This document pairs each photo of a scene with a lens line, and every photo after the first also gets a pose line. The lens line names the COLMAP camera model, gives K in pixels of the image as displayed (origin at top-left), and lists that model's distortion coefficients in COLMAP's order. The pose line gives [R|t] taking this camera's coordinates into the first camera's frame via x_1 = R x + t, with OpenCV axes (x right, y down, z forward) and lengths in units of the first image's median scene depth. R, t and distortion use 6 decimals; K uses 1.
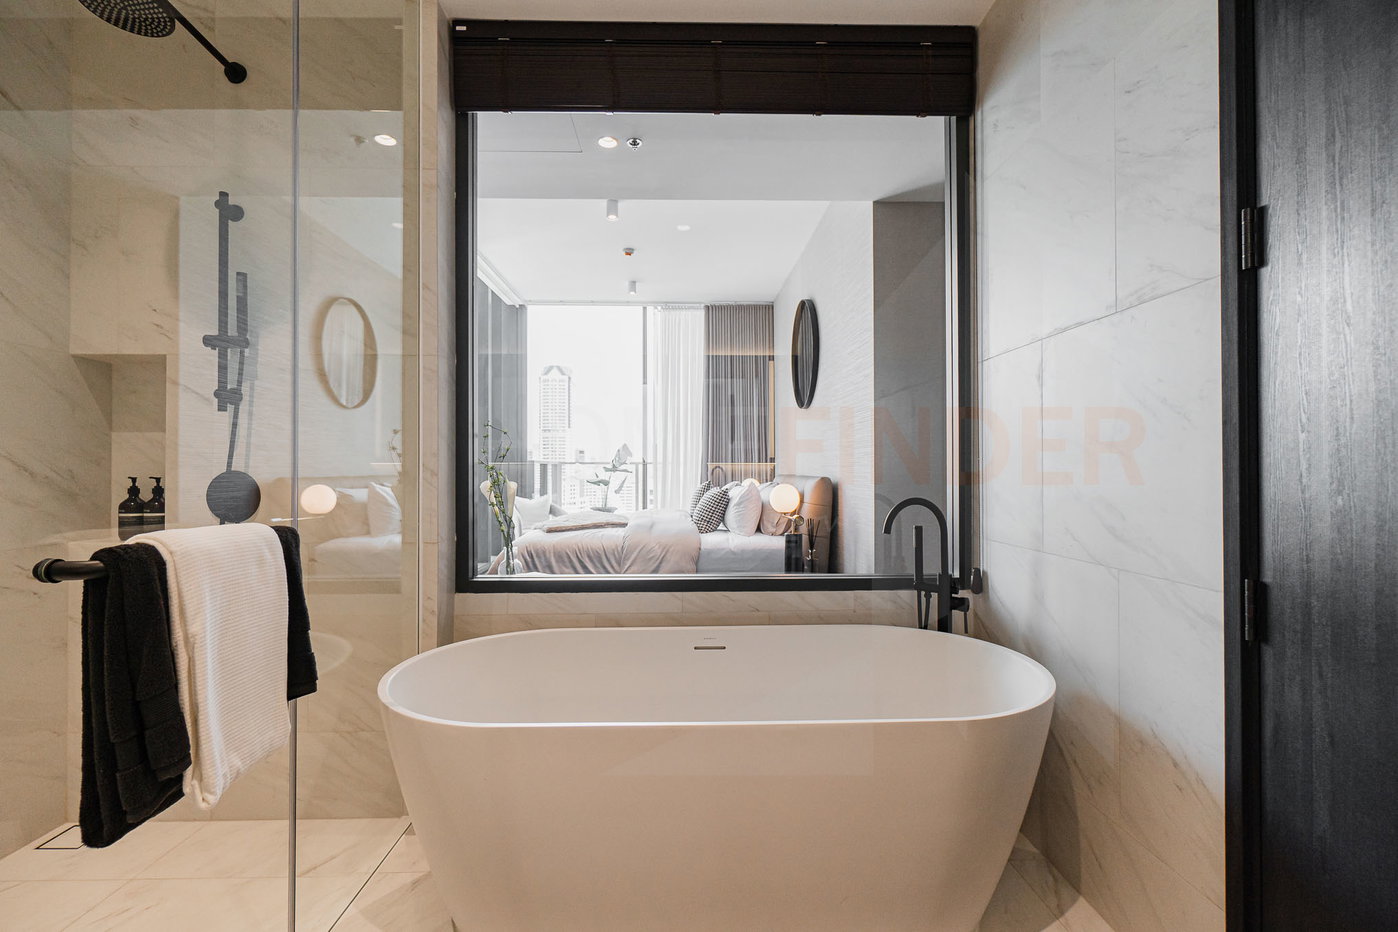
lens RADIAL K [[653.5, 0, 699.0], [0, 653.5, 466.0], [0, 0, 1]] dist [0.000632, 0.000051]
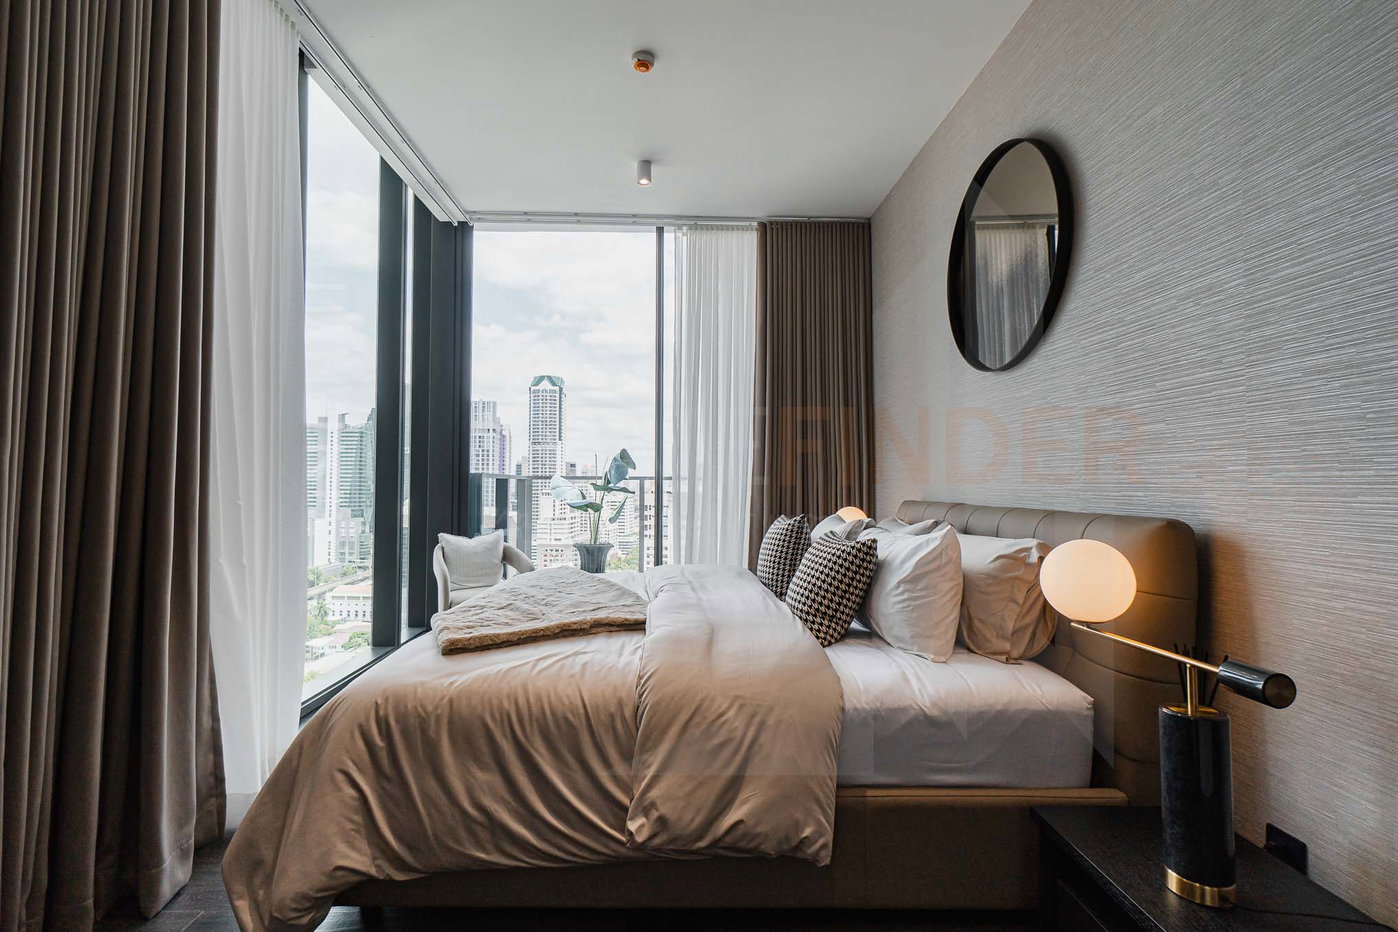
lens RADIAL K [[653.5, 0, 699.0], [0, 653.5, 466.0], [0, 0, 1]] dist [0.000632, 0.000051]
pose [[0.999911, 0.005976, 0.011948, -0.053243], [-0.005709, 0.999737, -0.022227, -0.002727], [-0.012078, 0.022157, 0.999682, 0.382744]]
